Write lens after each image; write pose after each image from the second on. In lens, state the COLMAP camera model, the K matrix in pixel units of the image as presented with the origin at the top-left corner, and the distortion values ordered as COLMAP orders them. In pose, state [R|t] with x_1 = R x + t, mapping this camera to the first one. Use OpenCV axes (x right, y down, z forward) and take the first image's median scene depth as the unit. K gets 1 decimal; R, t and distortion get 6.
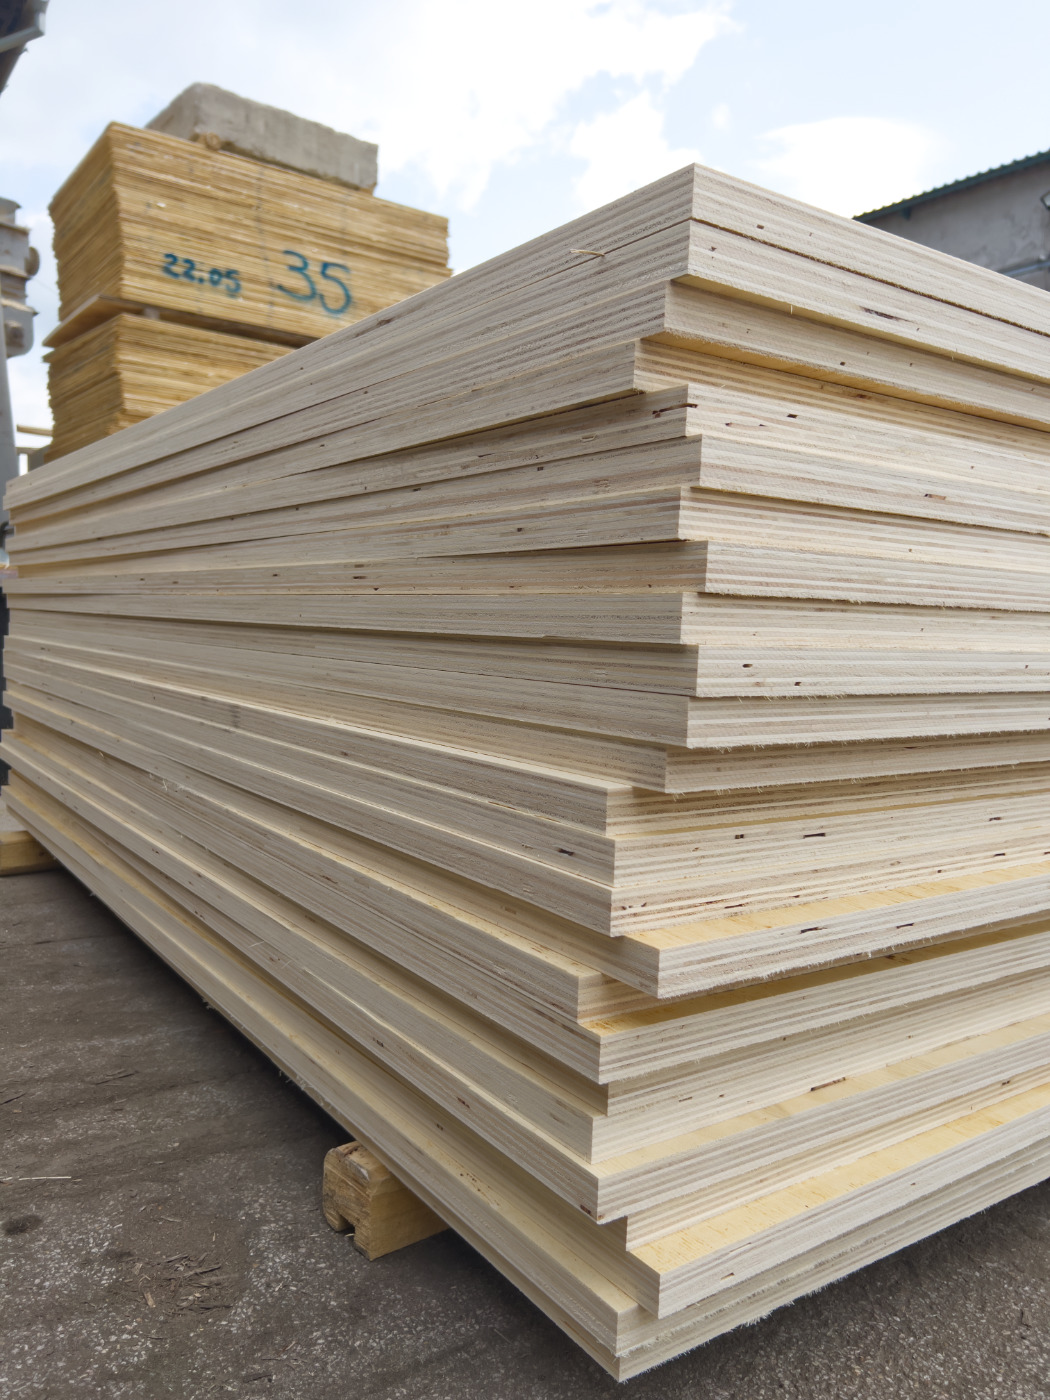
lens RADIAL K [[1076.5, 0, 515.6], [0, 1076.5, 704.3], [0, 0, 1]] dist [0.056633, -0.057246]
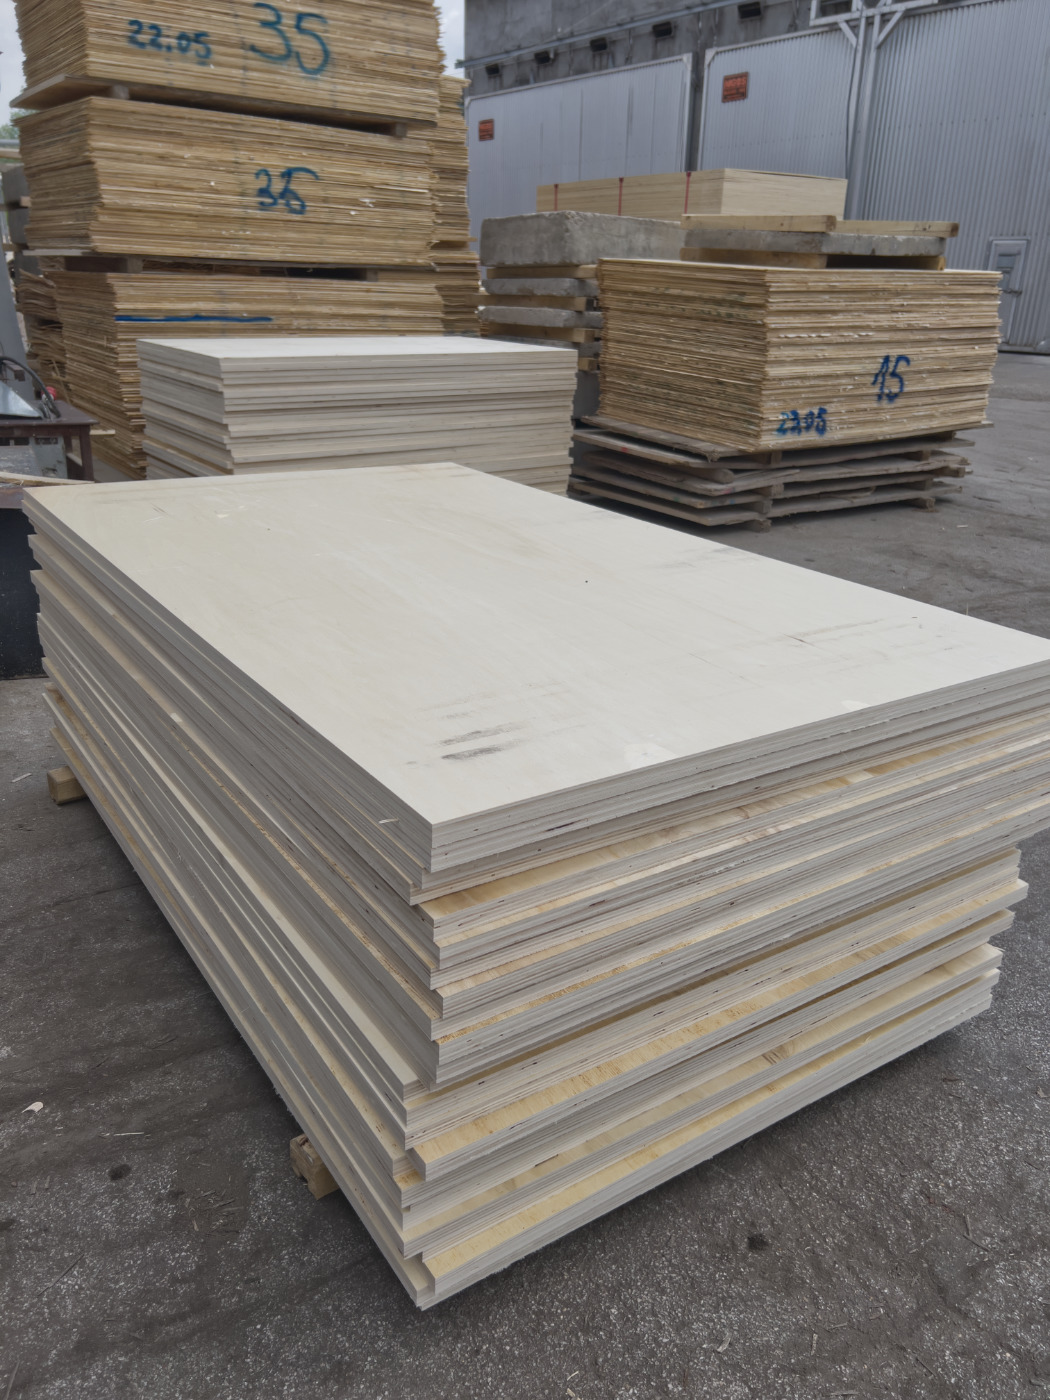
lens RADIAL K [[1076.5, 0, 522.6], [0, 1076.5, 708.9], [0, 0, 1]] dist [0.056633, -0.057246]
pose [[0.999909, 0.009020, -0.009998, 0.268075], [-0.005701, 0.956232, 0.292555, -0.977090], [0.012200, -0.292472, 0.956196, -0.583240]]
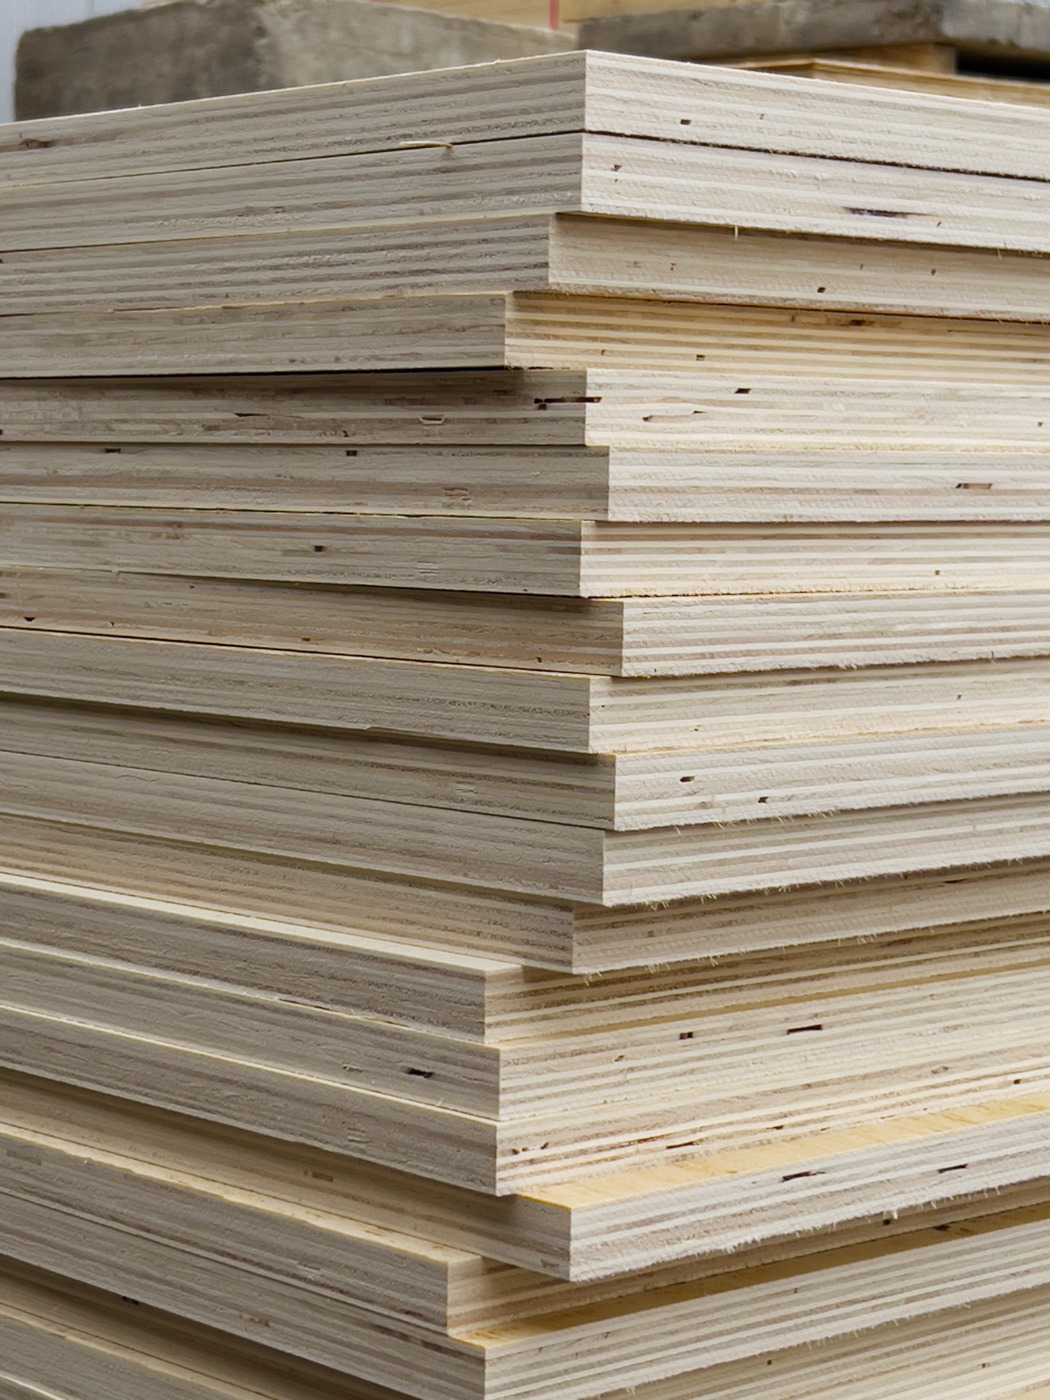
lens RADIAL K [[3175.7, 0, 526.8], [0, 3175.7, 701.7], [0, 0, 1]] dist [0.201982, 0.000000]
pose [[0.989663, -0.030571, 0.140120, -0.131898], [0.030212, 0.999533, 0.004692, -0.079466], [-0.140198, -0.000411, 0.990123, -0.780663]]
